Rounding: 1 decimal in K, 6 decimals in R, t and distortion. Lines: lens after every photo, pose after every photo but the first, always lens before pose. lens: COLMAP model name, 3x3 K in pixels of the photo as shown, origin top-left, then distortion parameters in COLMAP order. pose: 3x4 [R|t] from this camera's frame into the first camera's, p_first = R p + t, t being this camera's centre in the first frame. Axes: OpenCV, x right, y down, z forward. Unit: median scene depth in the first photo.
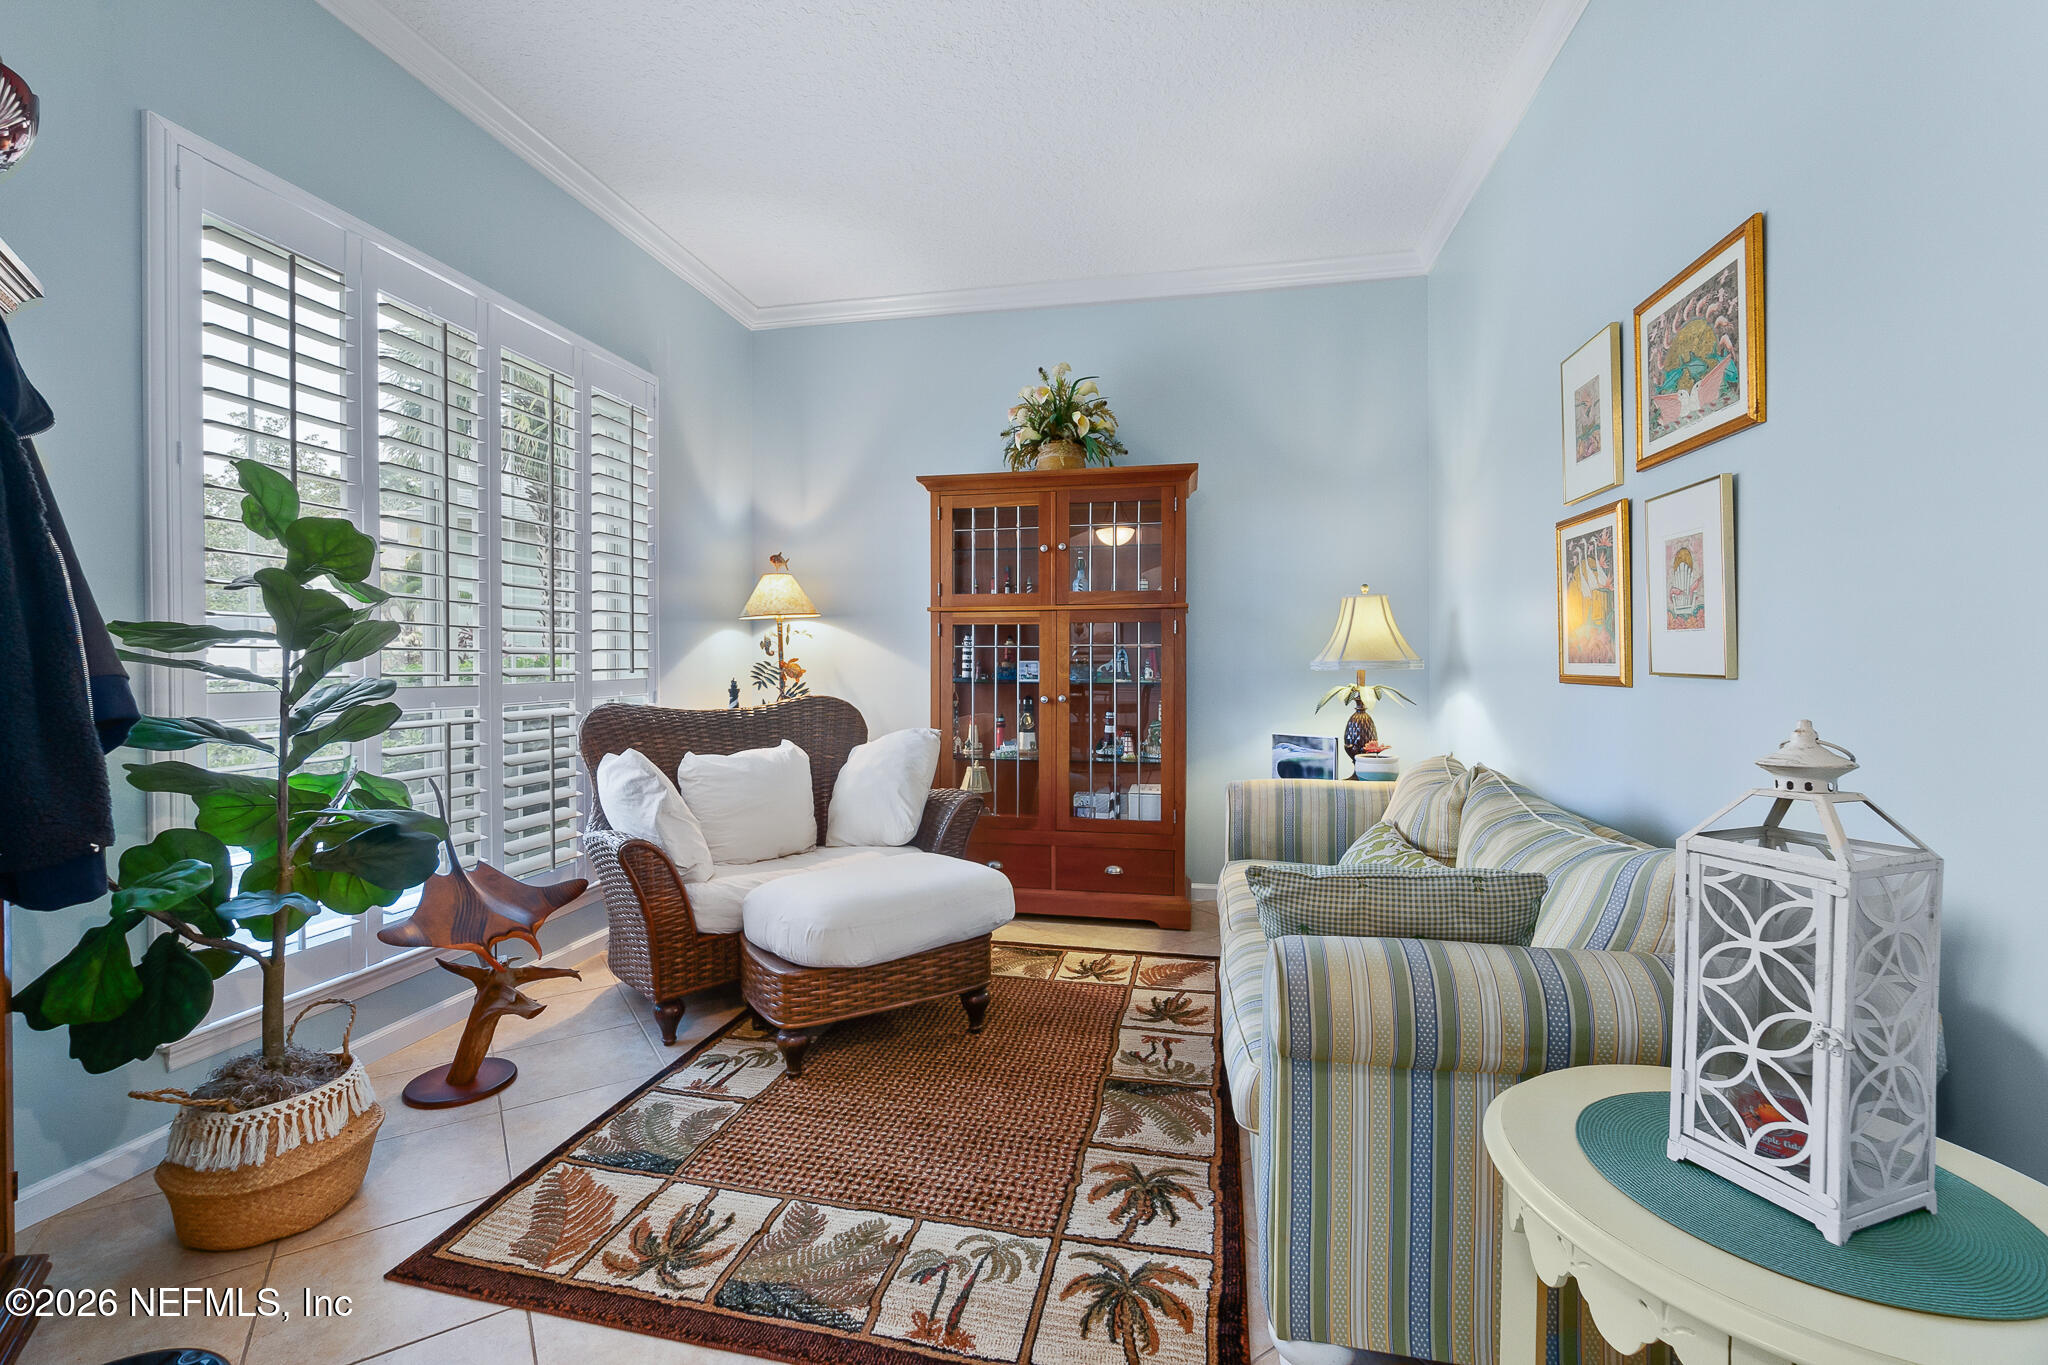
lens RADIAL K [[879.4, 0, 1019.1], [0, 879.4, 674.0], [0, 0, 1]] dist [-0.003896, 0.001418]
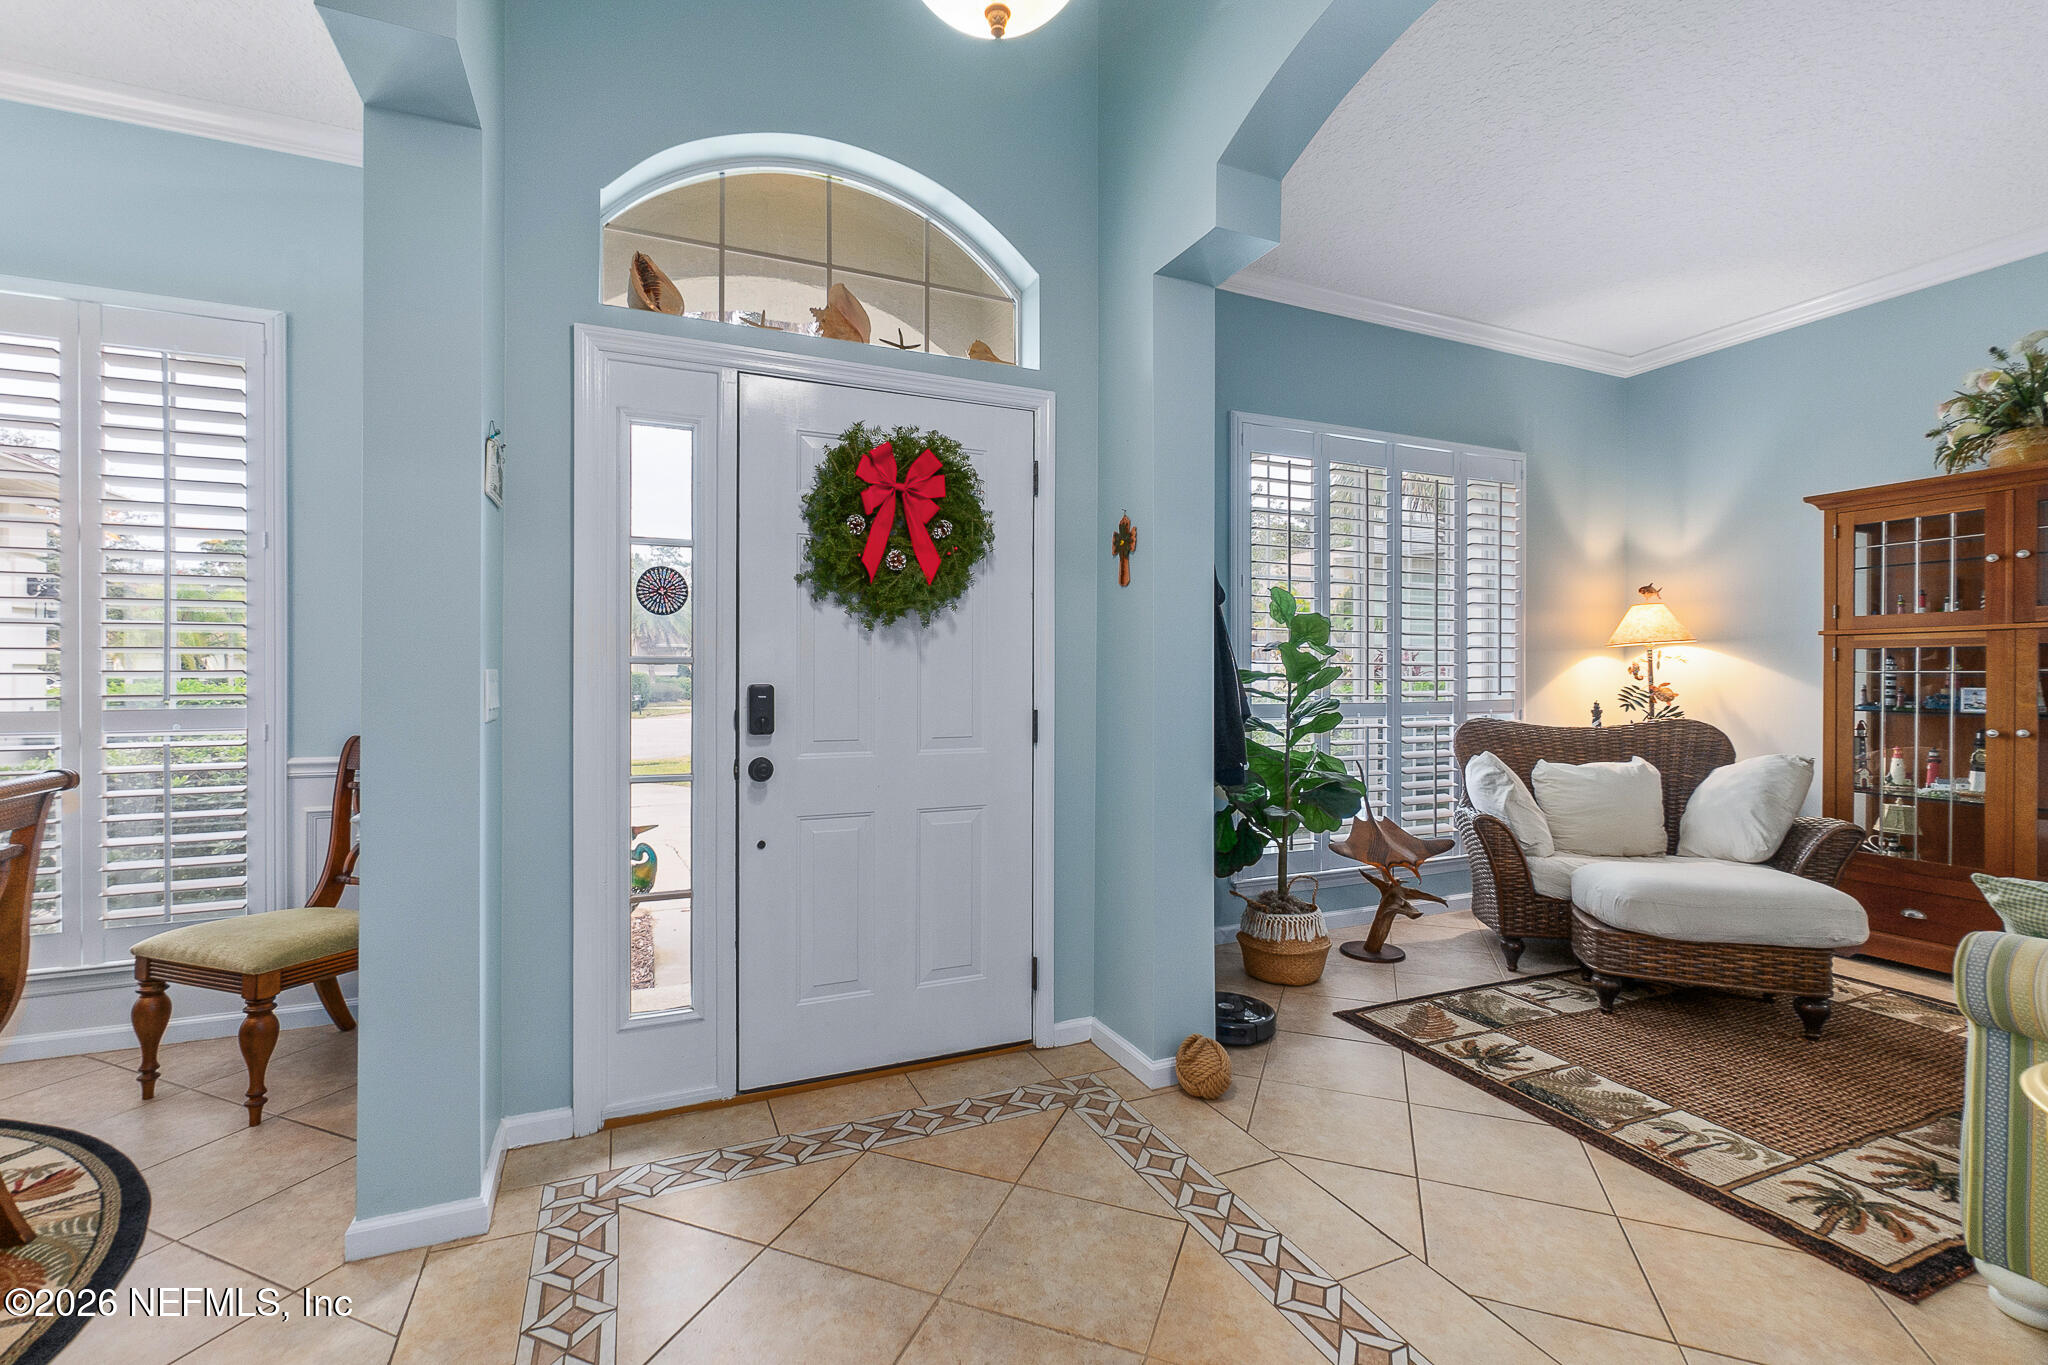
lens RADIAL K [[879.4, 0, 1009.1], [0, 879.4, 680.8], [0, 0, 1]] dist [-0.003896, 0.001418]
pose [[0.567437, 0.001888, -0.823415, 0.294525], [-0.009781, 0.999942, -0.004448, -0.013769], [0.823359, 0.010578, 0.567422, -0.440968]]
